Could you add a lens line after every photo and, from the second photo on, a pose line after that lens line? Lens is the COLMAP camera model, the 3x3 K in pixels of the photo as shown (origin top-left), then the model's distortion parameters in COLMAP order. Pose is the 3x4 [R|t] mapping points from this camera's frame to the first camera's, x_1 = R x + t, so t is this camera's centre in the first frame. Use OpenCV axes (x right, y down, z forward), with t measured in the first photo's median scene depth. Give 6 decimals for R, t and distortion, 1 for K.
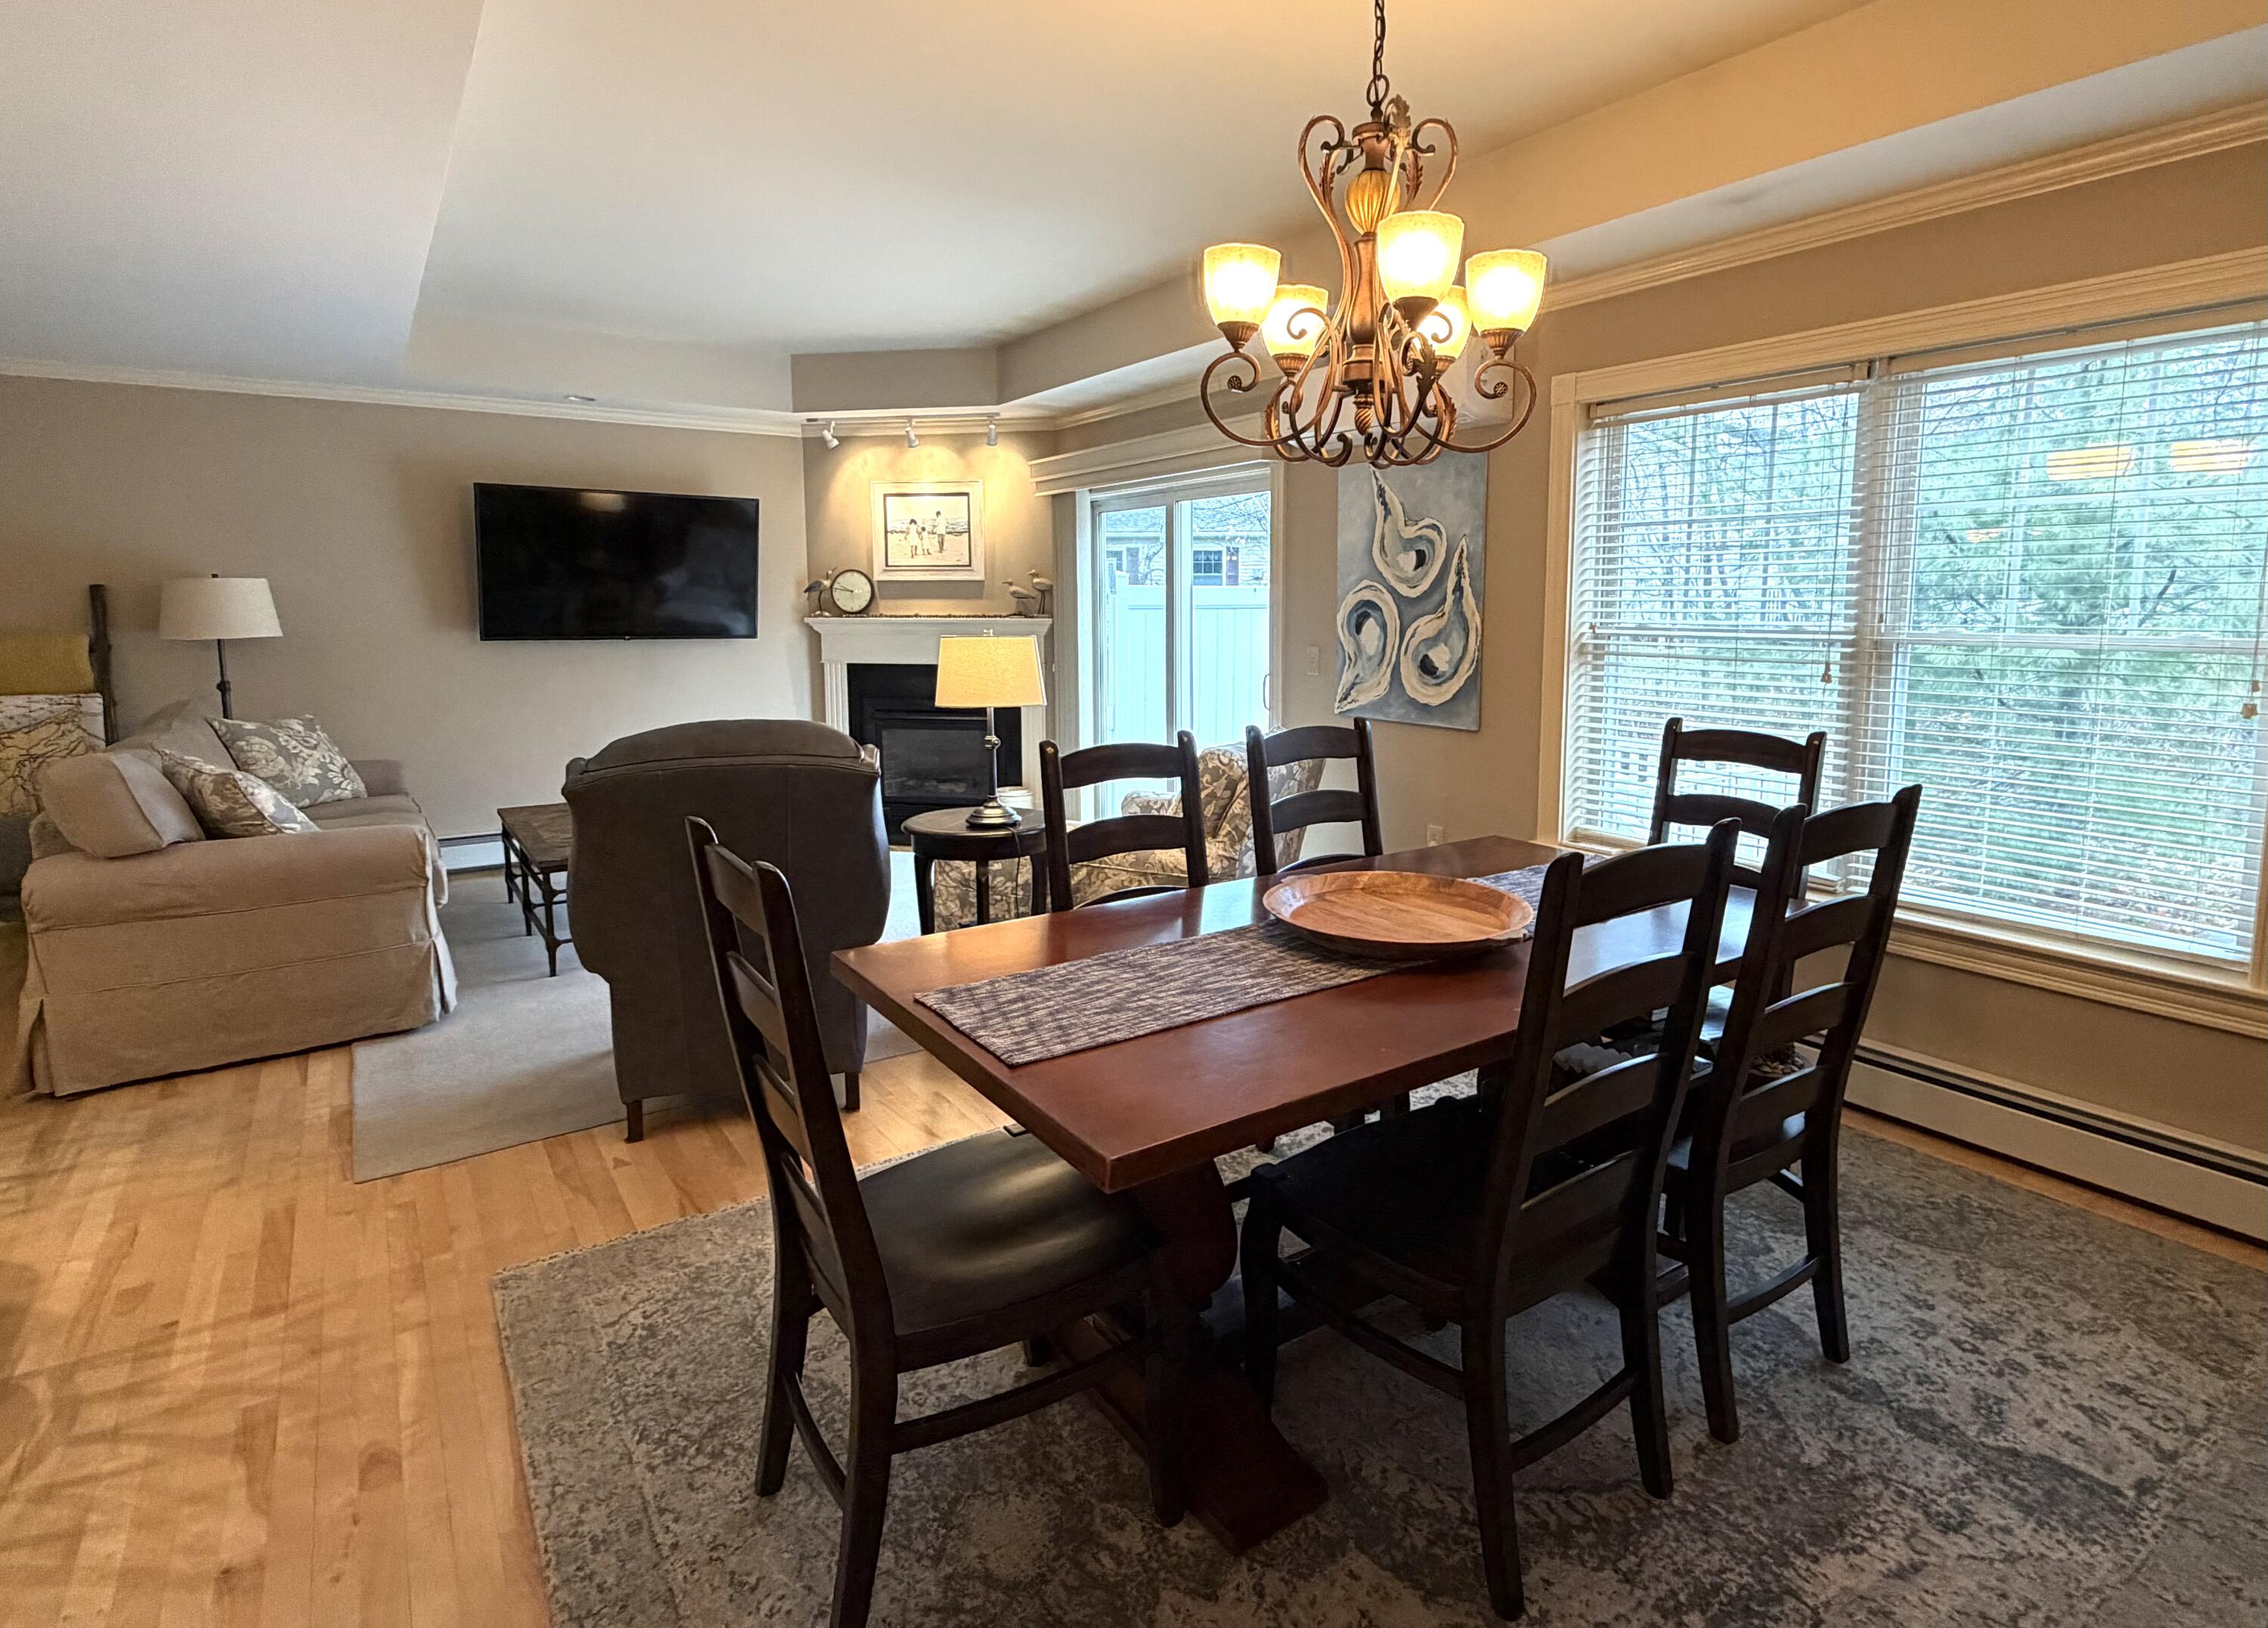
lens RADIAL K [[1169.2, 0, 1182.3], [0, 1169.2, 735.4], [0, 0, 1]] dist [-0.000261, -0.000976]
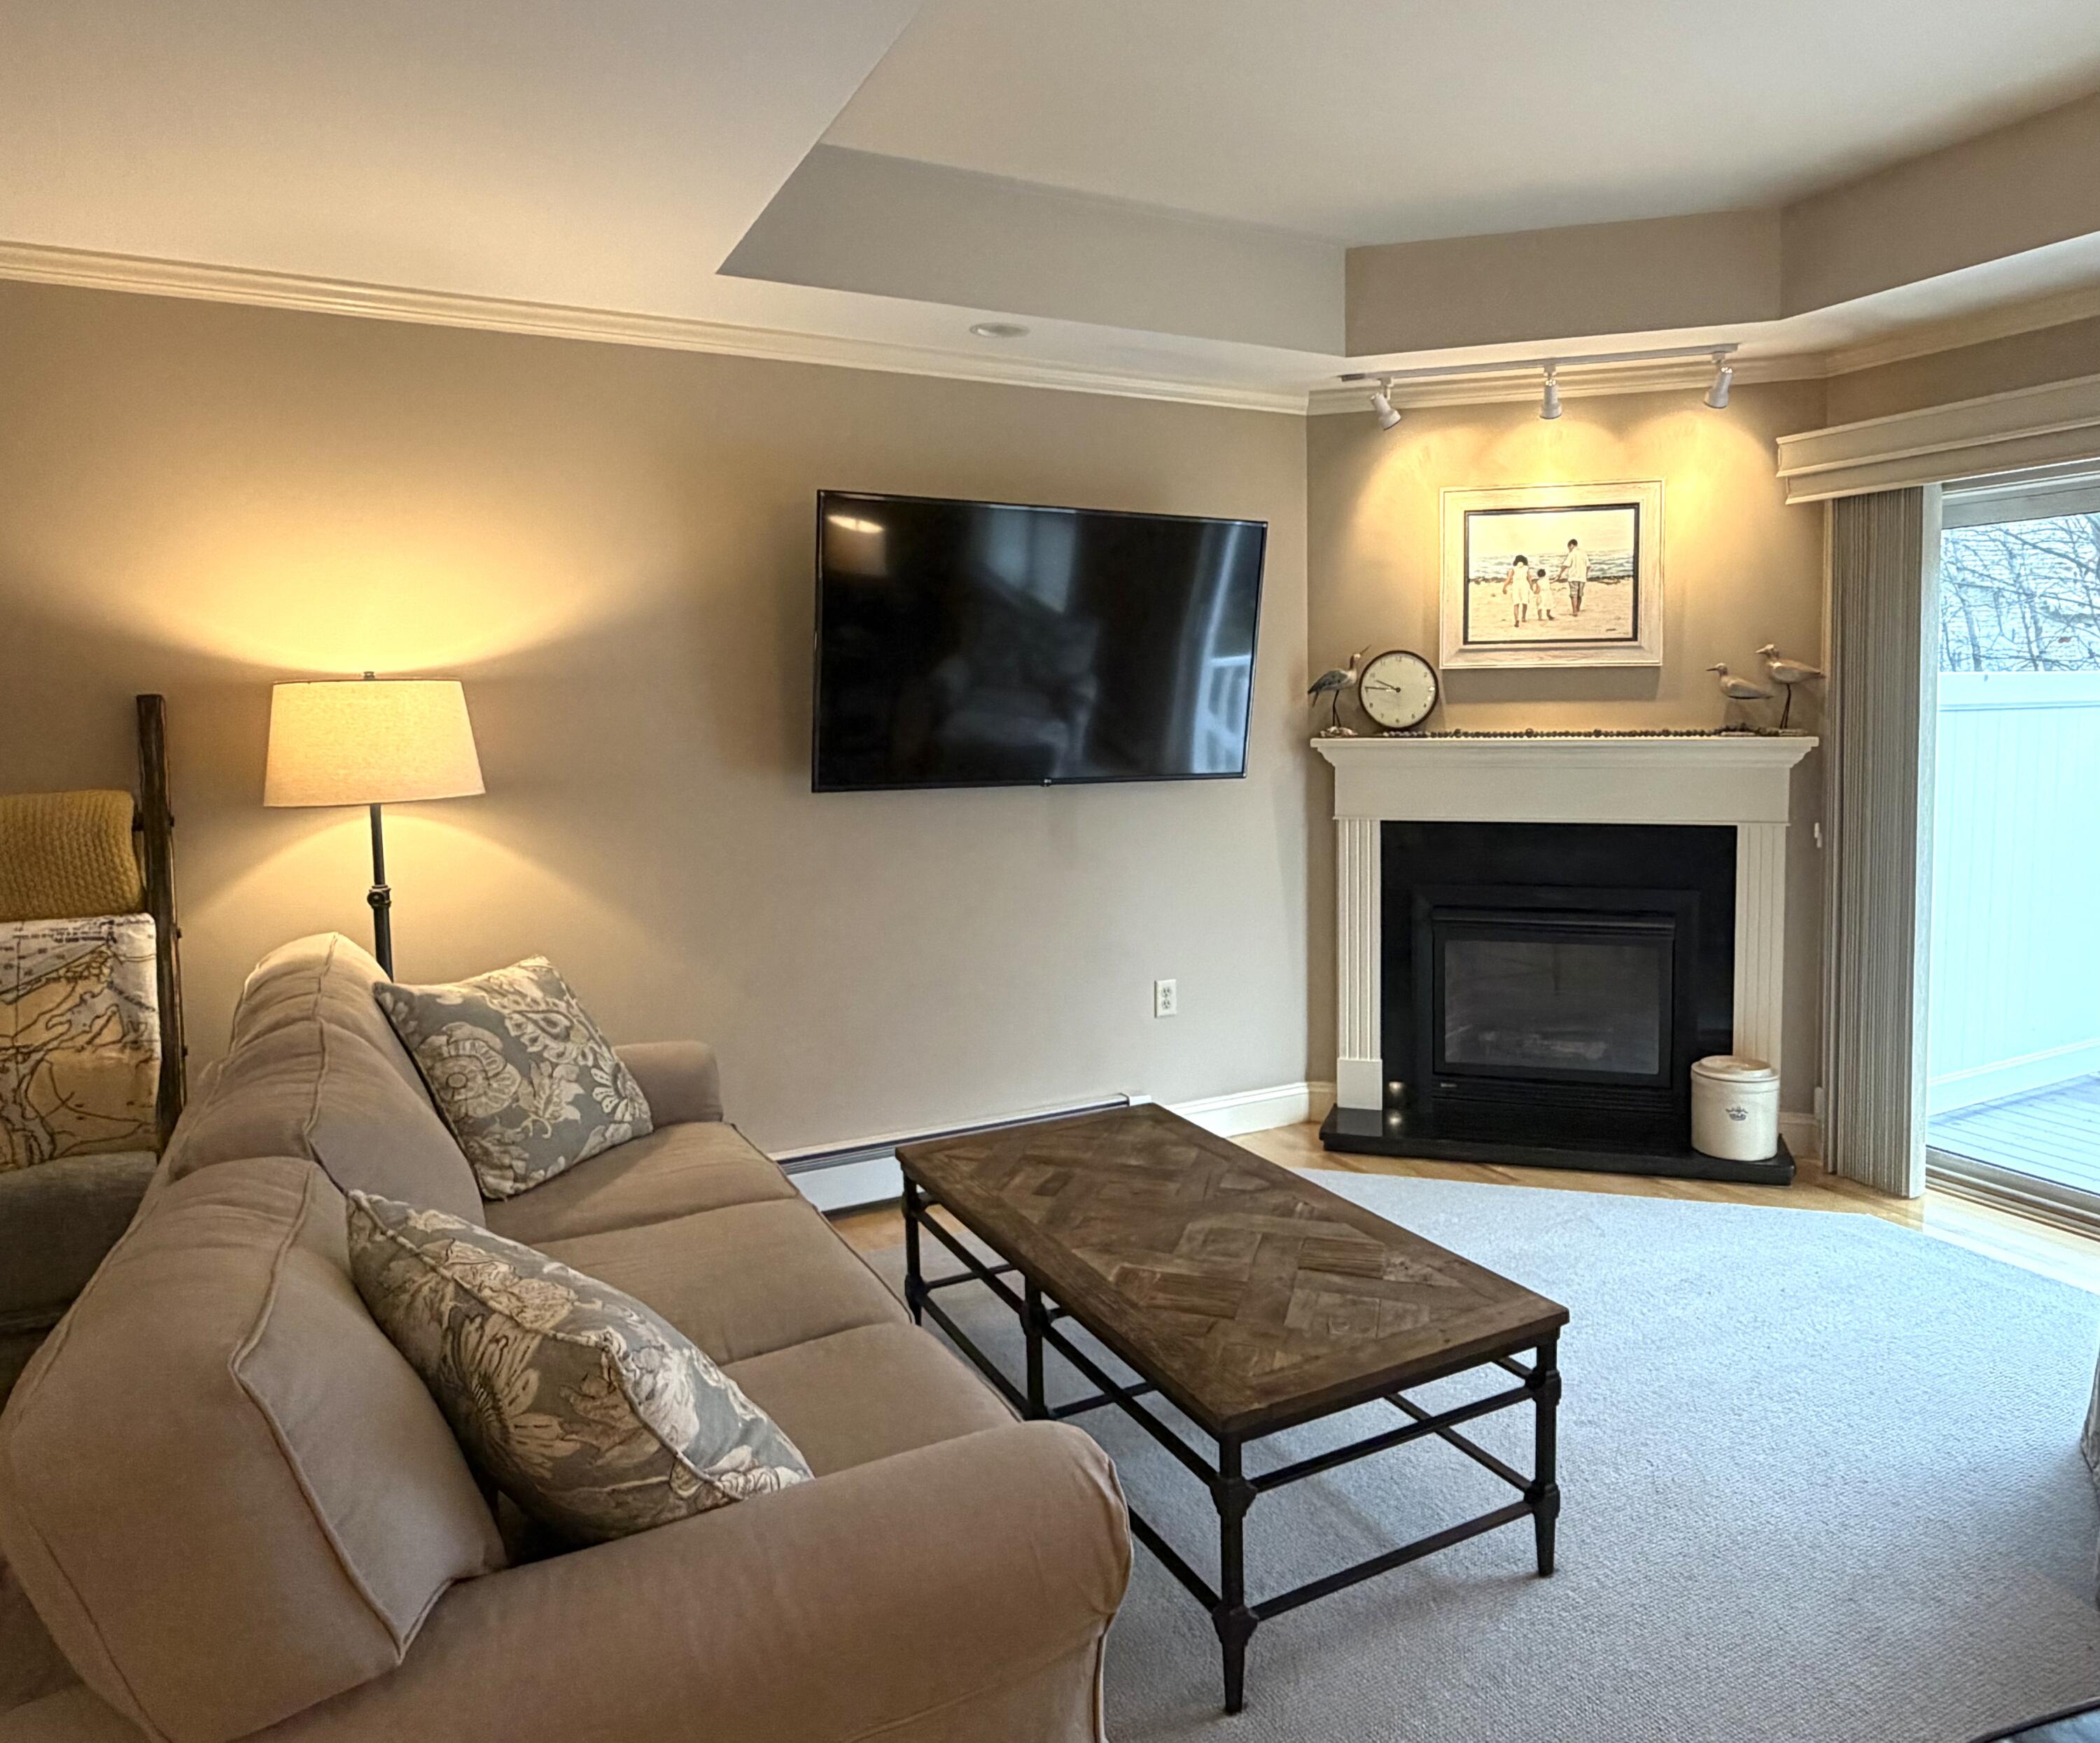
lens RADIAL K [[1403.7, 0, 1150.9], [0, 1403.7, 797.2], [0, 0, 1]] dist [0.000842, 0.000270]
pose [[0.993498, -0.003690, -0.113791, -0.430221], [-0.001210, 0.999076, -0.042959, -0.059249], [0.113845, 0.042818, 0.992575, 0.447394]]
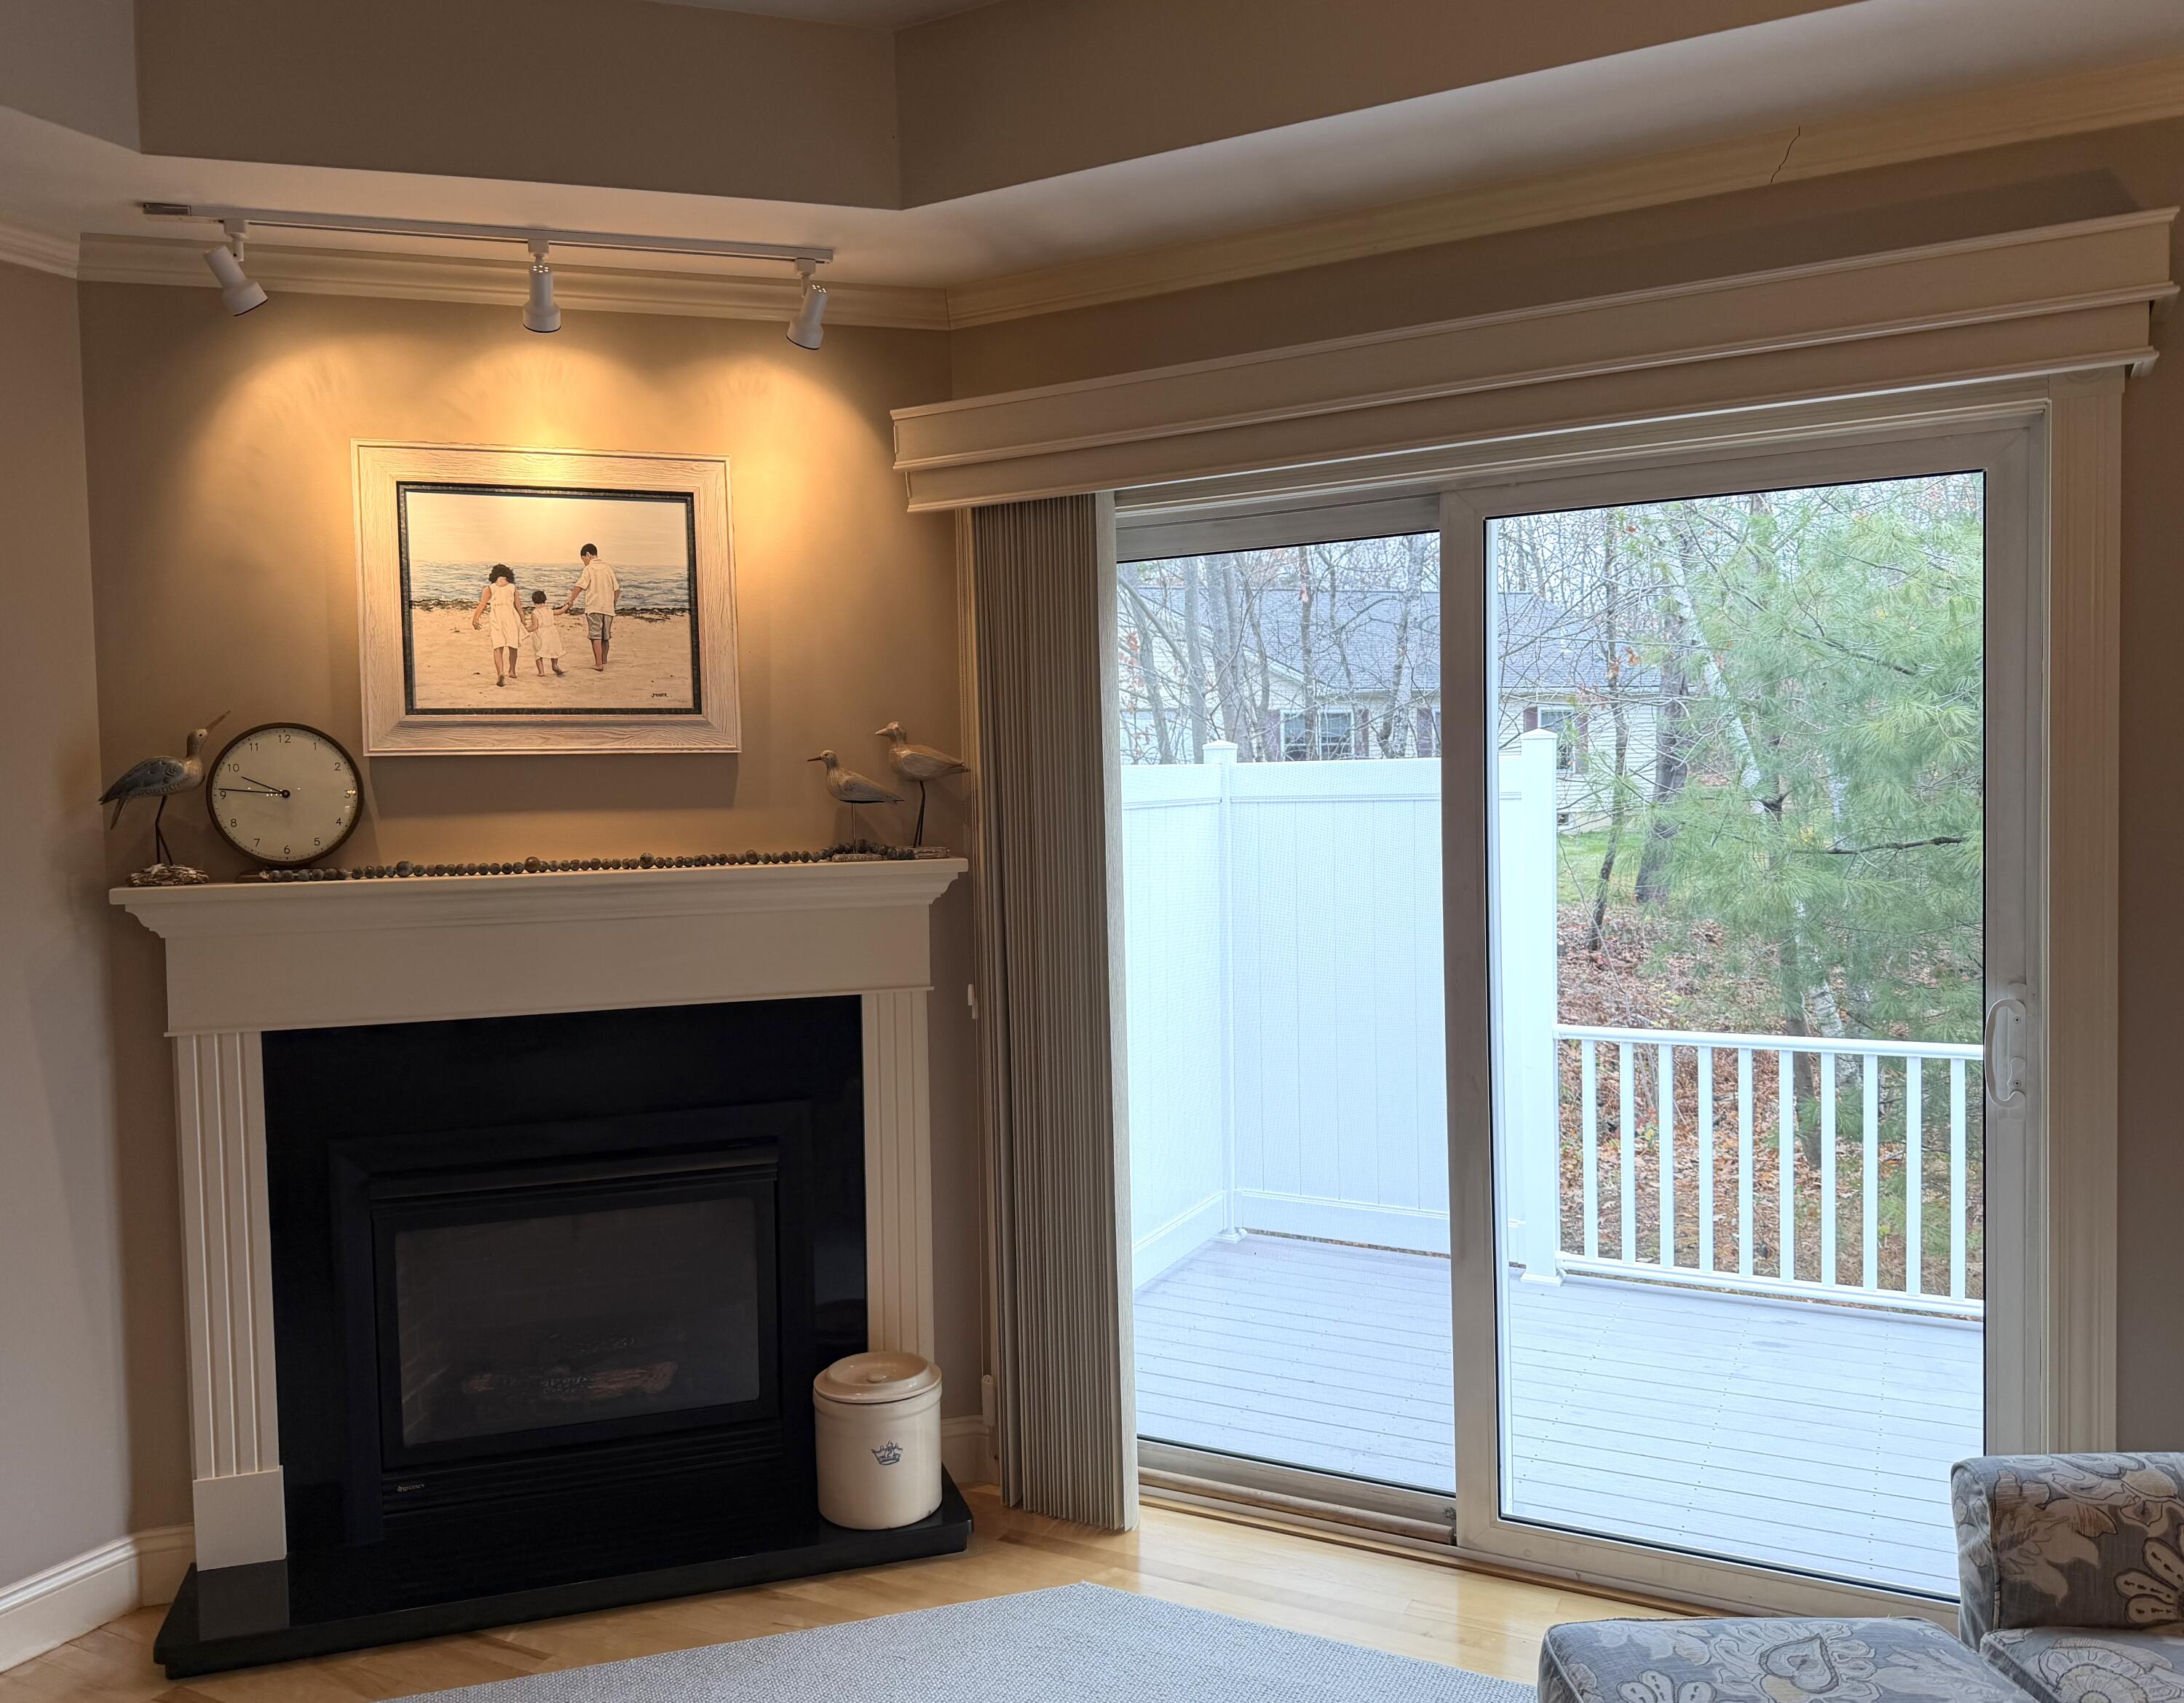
lens RADIAL K [[1689.5, 0, 1083.4], [0, 1689.5, 862.4], [0, 0, 1]] dist [0.081194, -0.133667]
pose [[0.889413, -0.038151, 0.455509, -0.400817], [0.075740, 0.995036, -0.064550, -0.081294], [-0.450785, 0.091912, 0.887888, 0.684449]]
